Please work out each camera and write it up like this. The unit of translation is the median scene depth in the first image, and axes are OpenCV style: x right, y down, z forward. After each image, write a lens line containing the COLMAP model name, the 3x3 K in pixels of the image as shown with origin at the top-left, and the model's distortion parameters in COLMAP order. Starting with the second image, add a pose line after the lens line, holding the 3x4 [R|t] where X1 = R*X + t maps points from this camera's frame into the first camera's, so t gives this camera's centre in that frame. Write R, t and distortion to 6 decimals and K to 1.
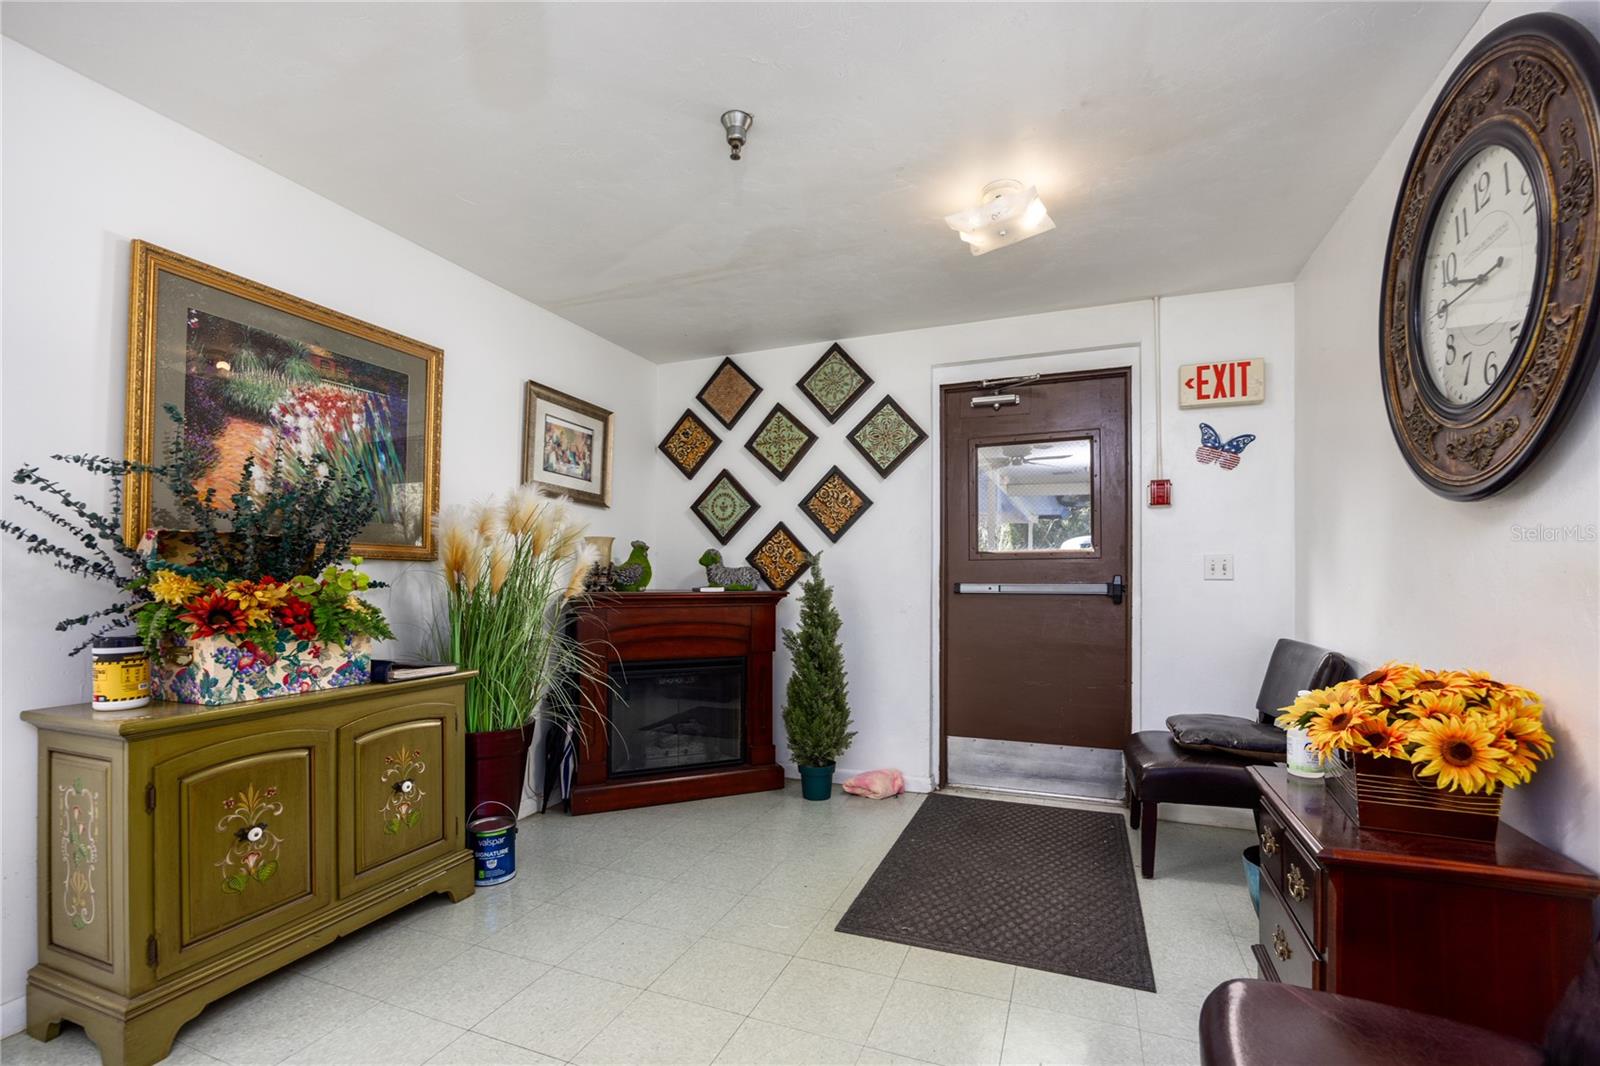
lens RADIAL K [[694.6, 0, 806.4], [0, 694.6, 540.2], [0, 0, 1]] dist [-0.023755, 0.000948]
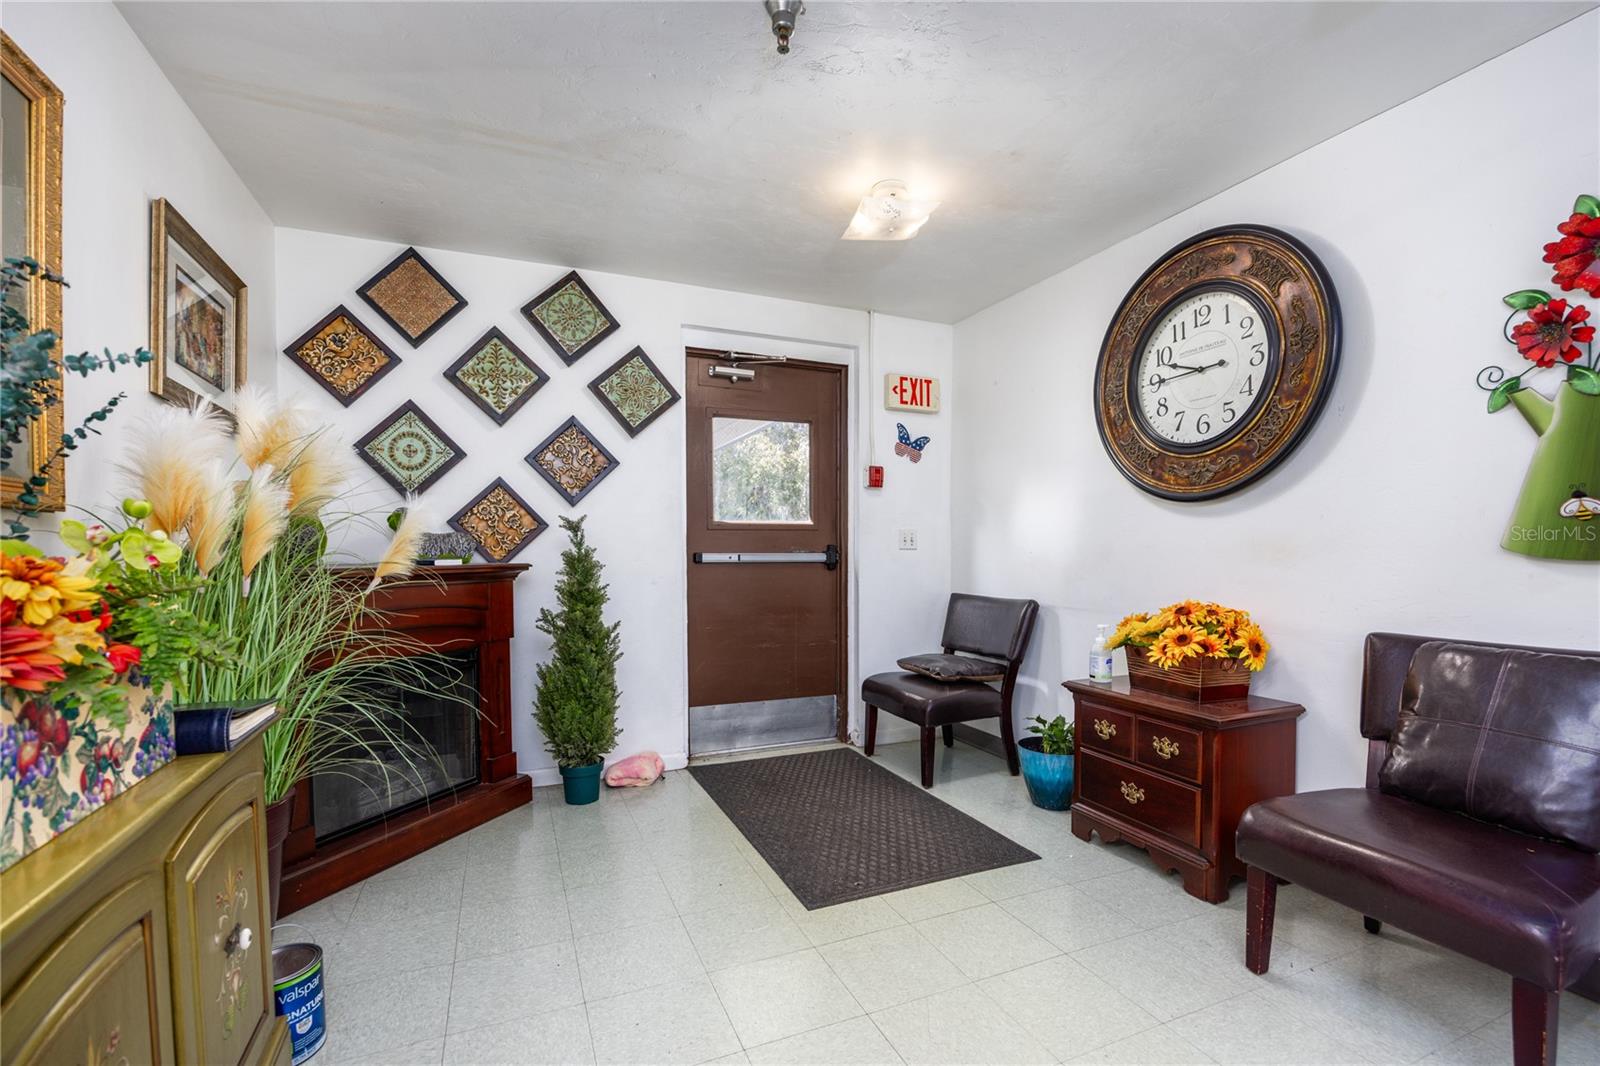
lens RADIAL K [[694.6, 0, 805.7], [0, 694.6, 542.1], [0, 0, 1]] dist [-0.023755, 0.000948]
pose [[0.711111, 0.007105, 0.703044, -0.379565], [-0.040037, 0.998736, 0.030403, 0.011378], [-0.701939, -0.049767, 0.710496, 0.198393]]
